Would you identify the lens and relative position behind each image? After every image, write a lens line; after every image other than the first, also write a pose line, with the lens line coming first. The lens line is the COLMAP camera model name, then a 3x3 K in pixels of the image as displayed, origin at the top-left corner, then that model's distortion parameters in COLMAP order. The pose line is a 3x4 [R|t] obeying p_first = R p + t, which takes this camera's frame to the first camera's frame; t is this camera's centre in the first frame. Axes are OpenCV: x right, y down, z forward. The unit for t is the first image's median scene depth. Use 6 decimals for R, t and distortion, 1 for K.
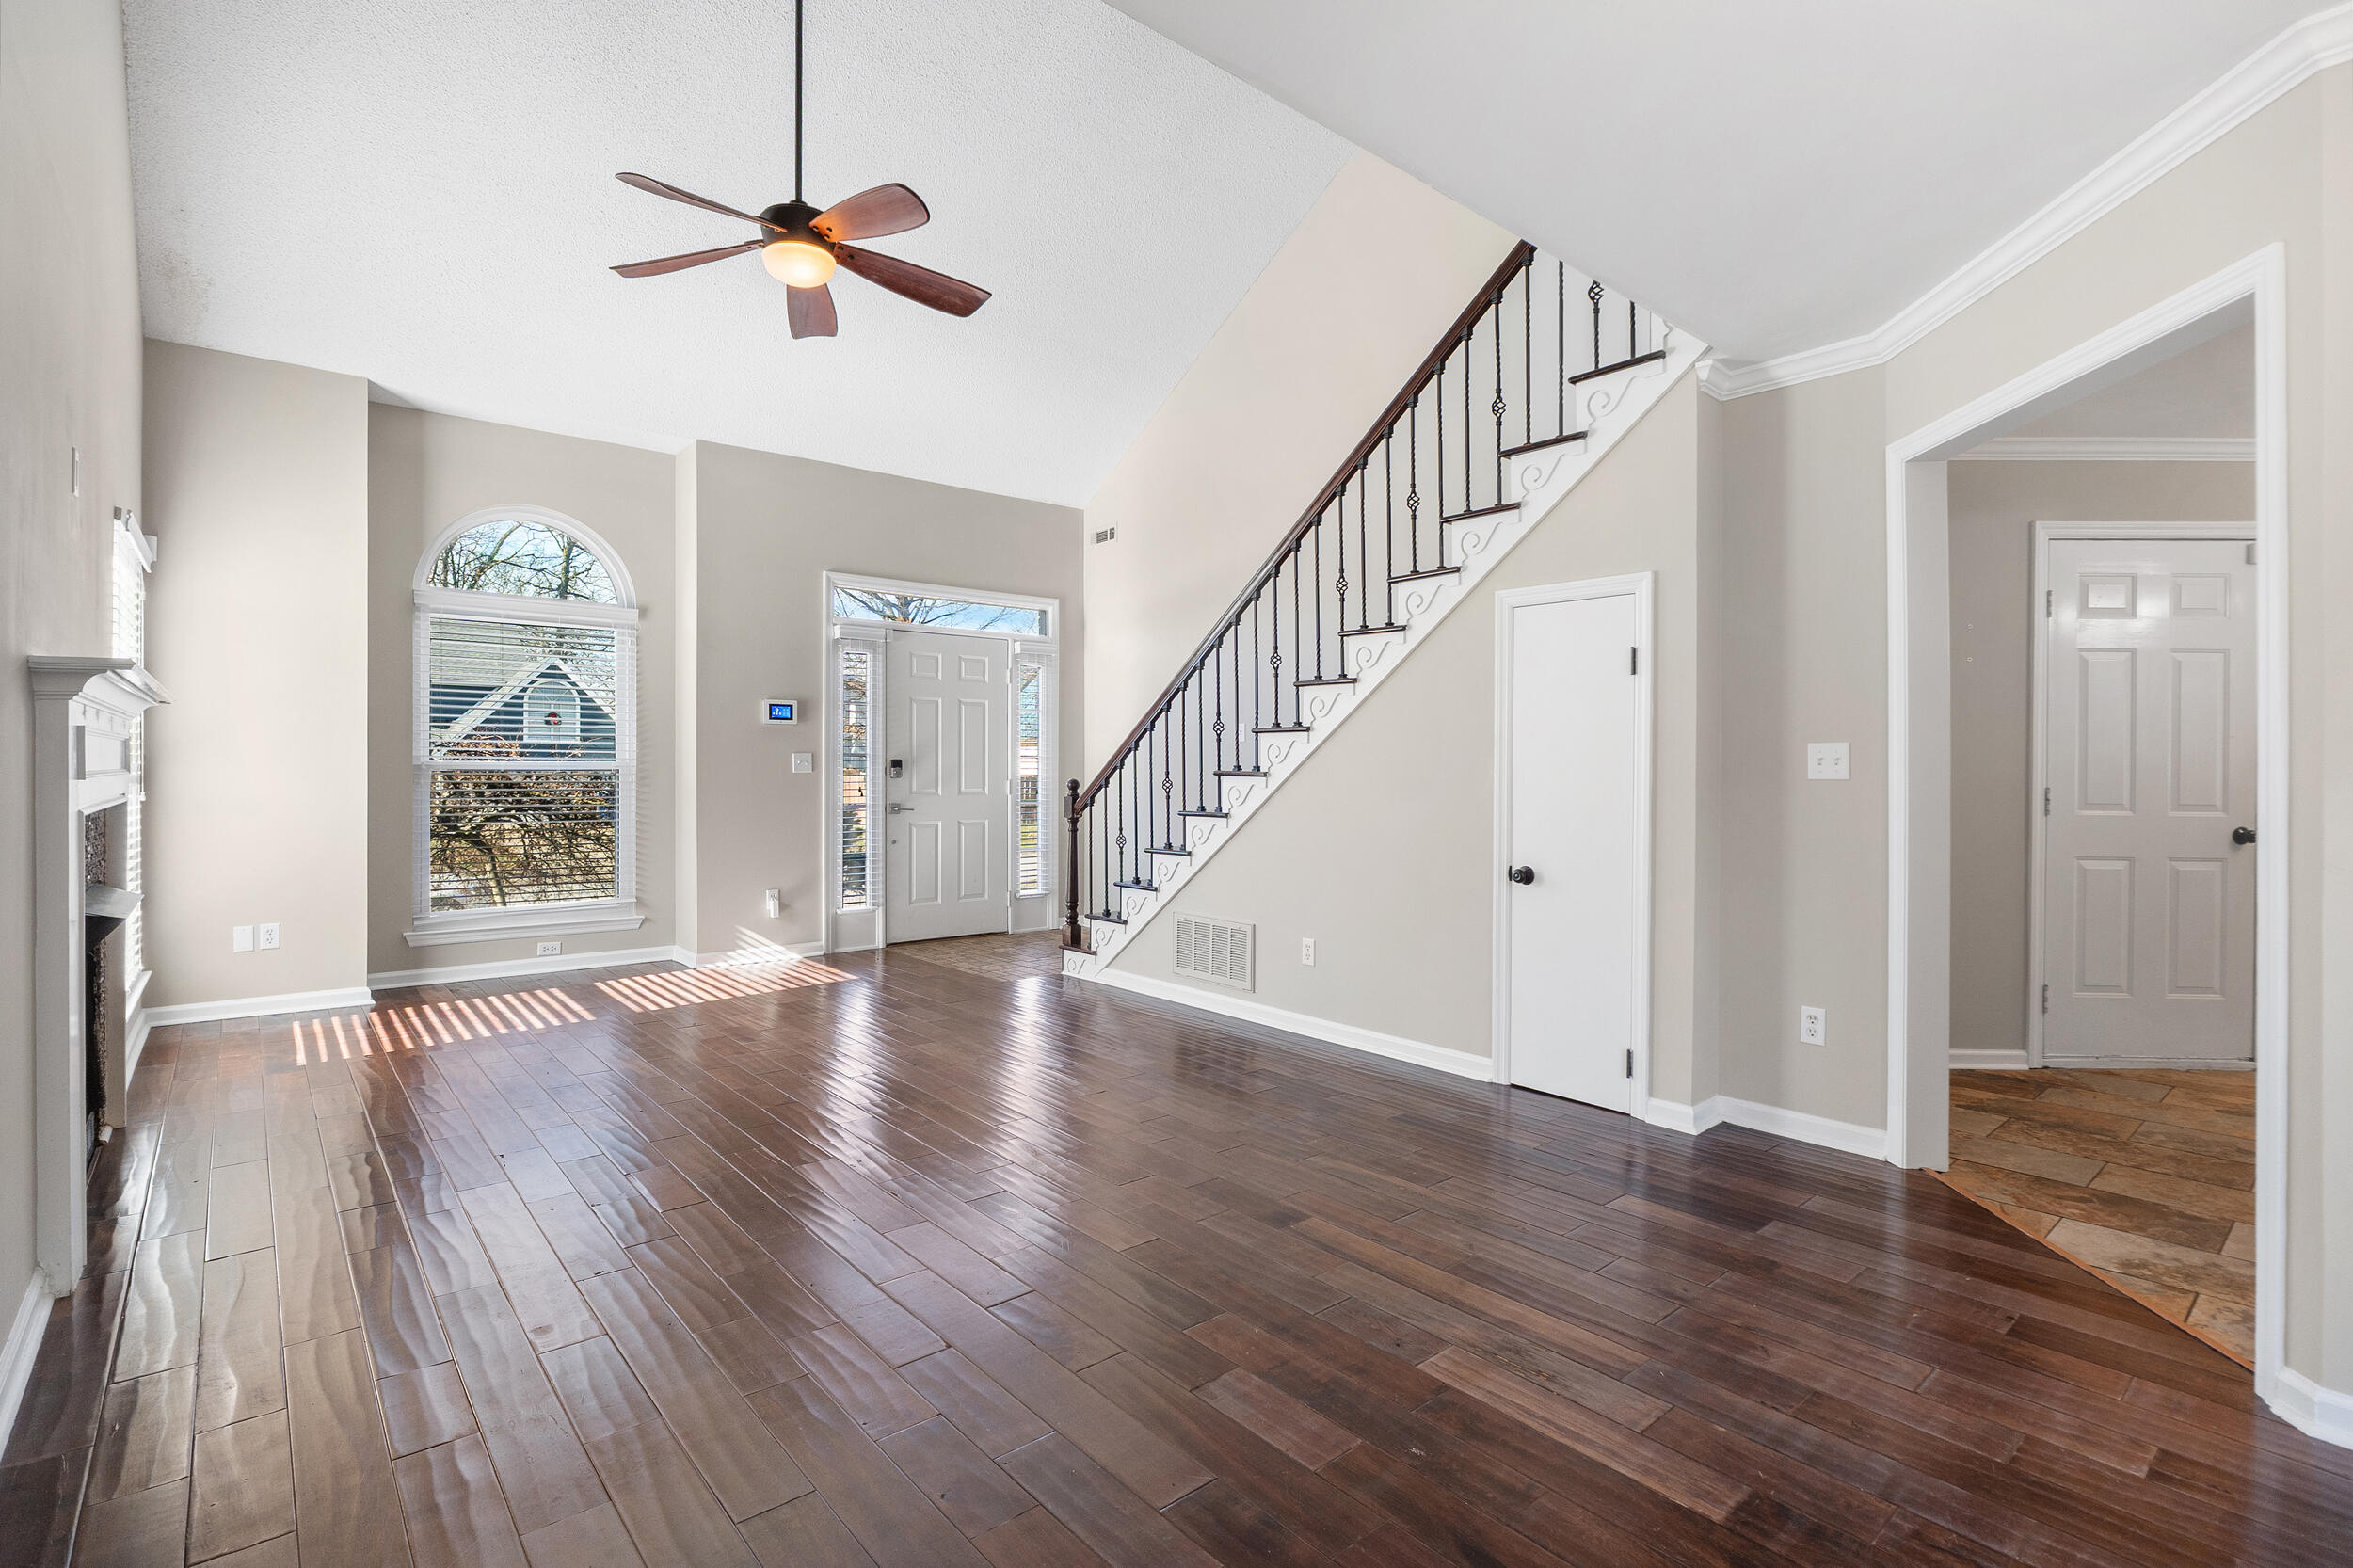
lens RADIAL K [[1132.4, 0, 1183.1], [0, 1132.4, 773.6], [0, 0, 1]] dist [-0.000261, -0.000139]
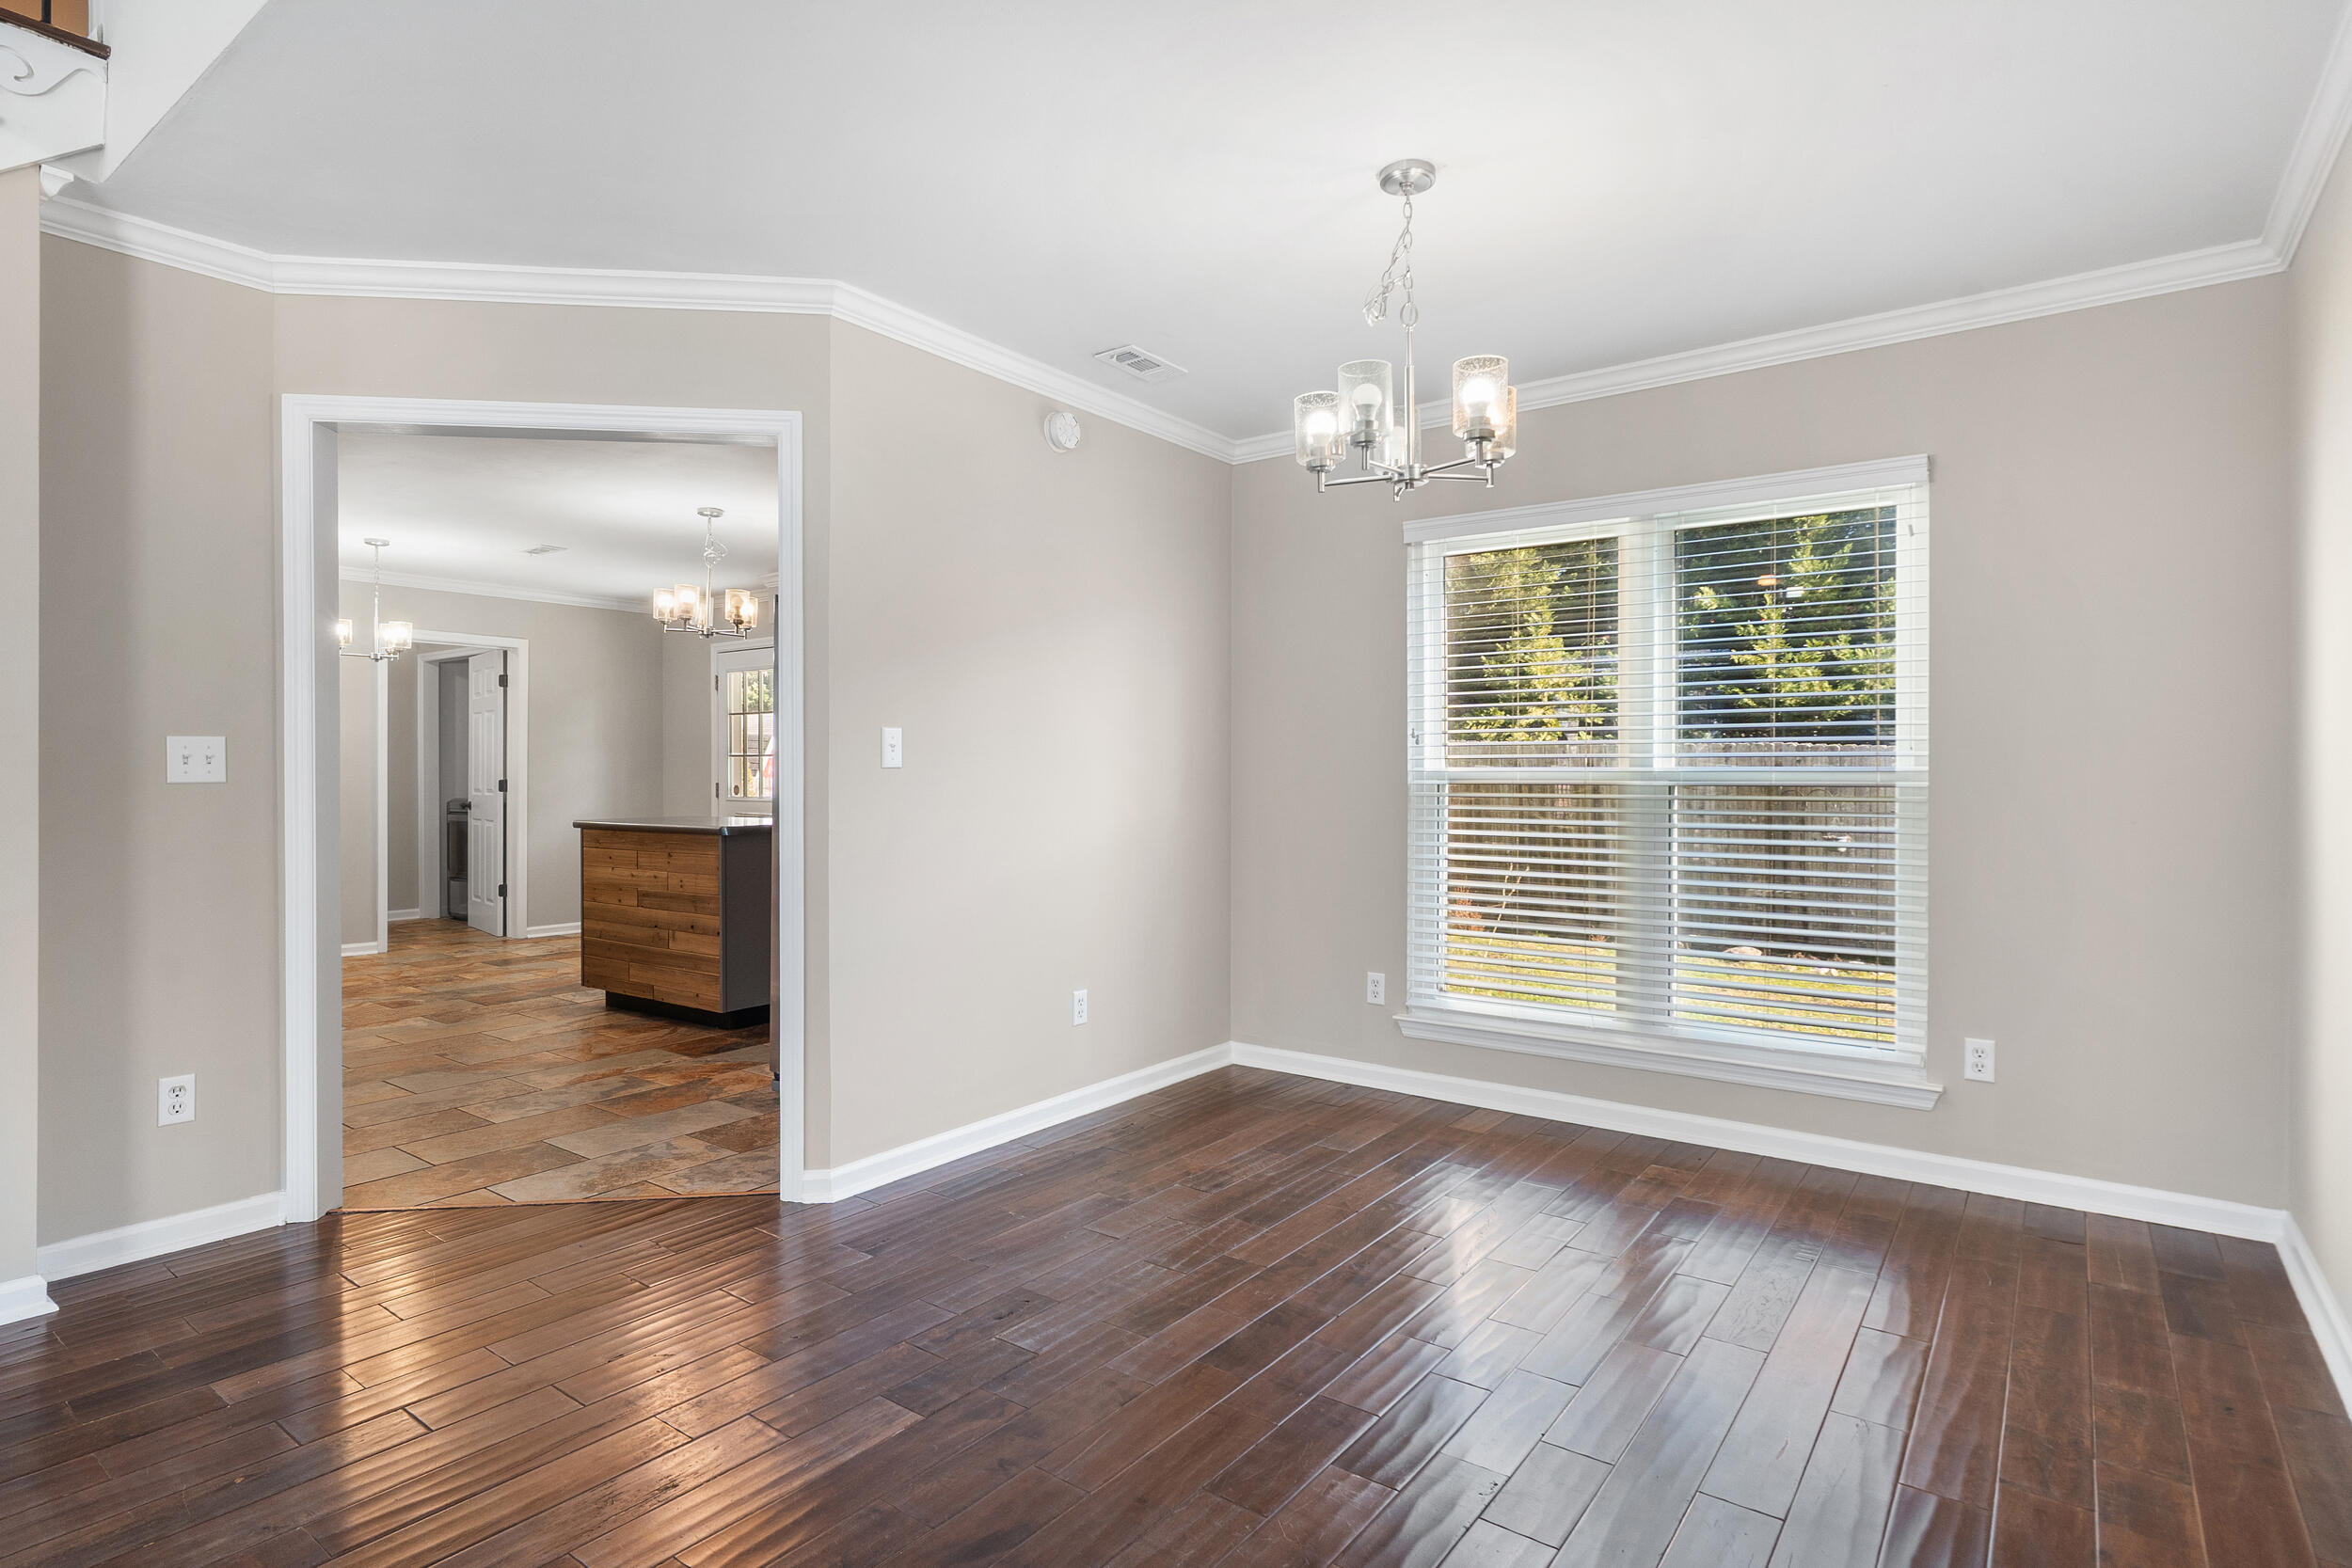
lens RADIAL K [[1208.1, 0, 1172.0], [0, 1208.1, 778.4], [0, 0, 1]] dist [-0.004857, -0.000029]
pose [[-0.224618, -0.009178, 0.974404, -0.437564], [0.002281, 0.999948, 0.009944, -0.005015], [-0.974444, 0.004456, -0.224586, 0.567977]]
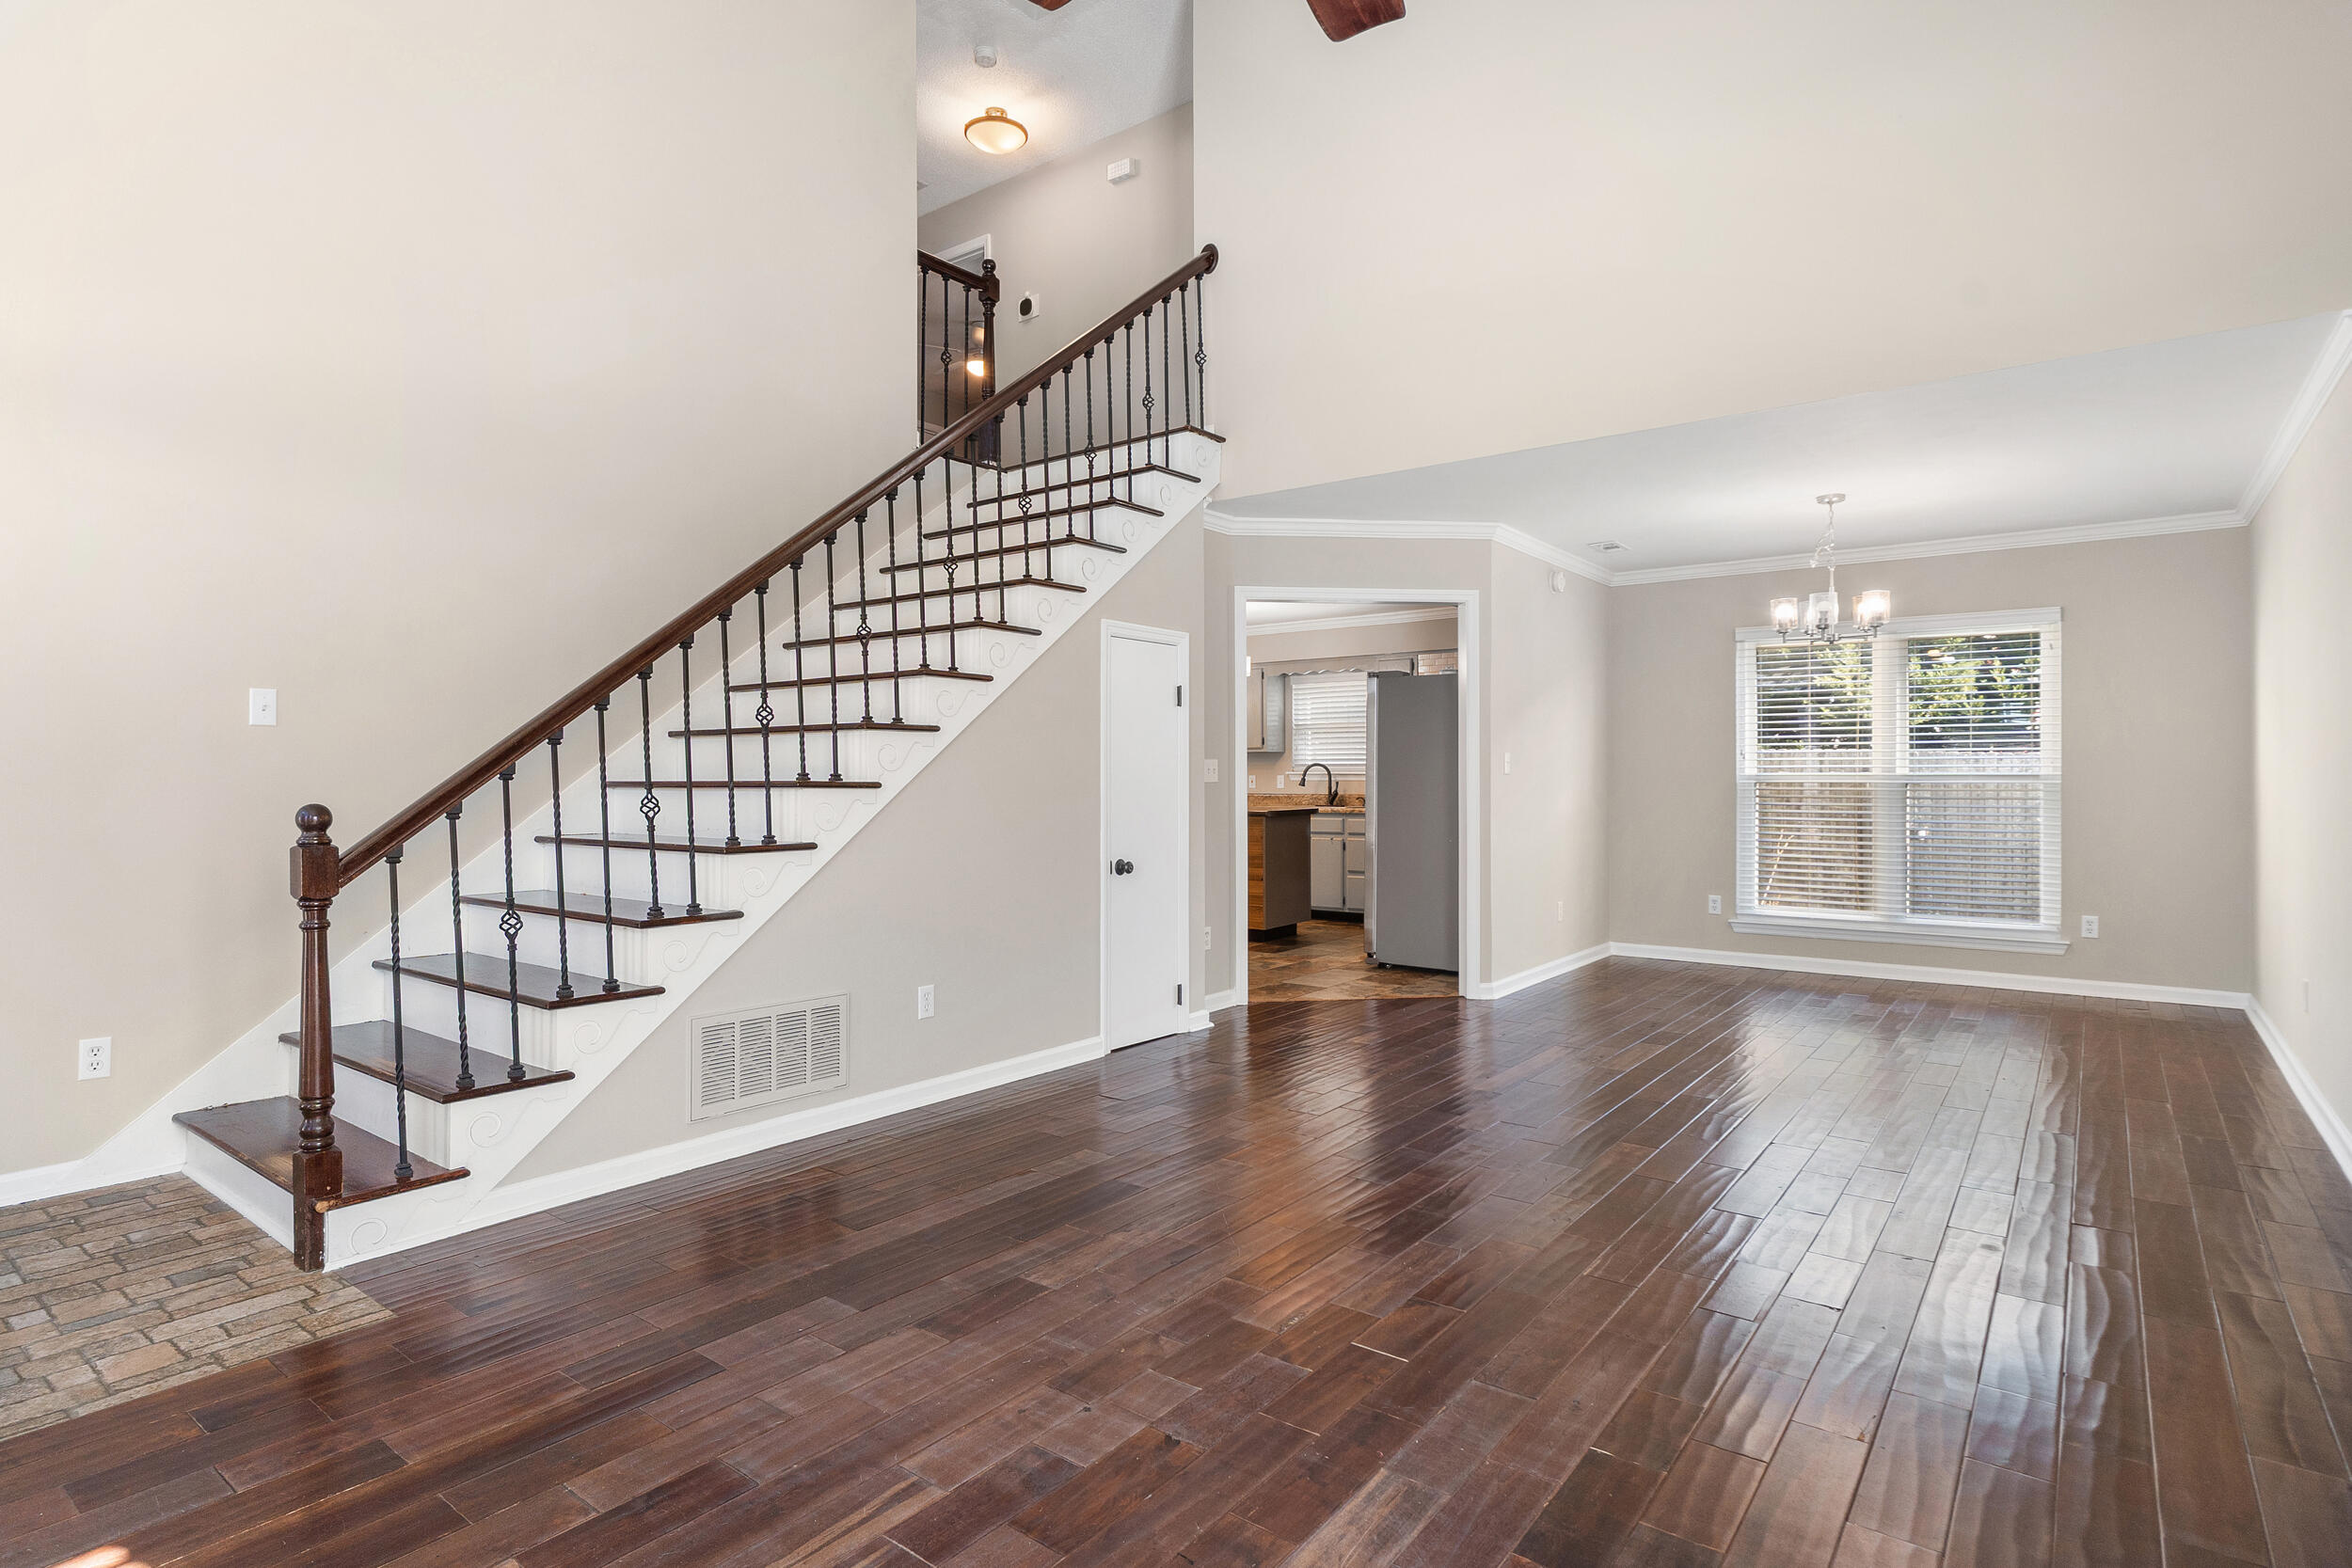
lens RADIAL K [[1208.1, 0, 1172.4], [0, 1208.1, 778.0], [0, 0, 1]] dist [-0.004857, -0.000029]
pose [[-0.218938, -0.005474, 0.975724, -0.741325], [0.003819, 0.999972, 0.006467, -0.008252], [-0.975731, 0.005142, -0.218910, 0.971906]]
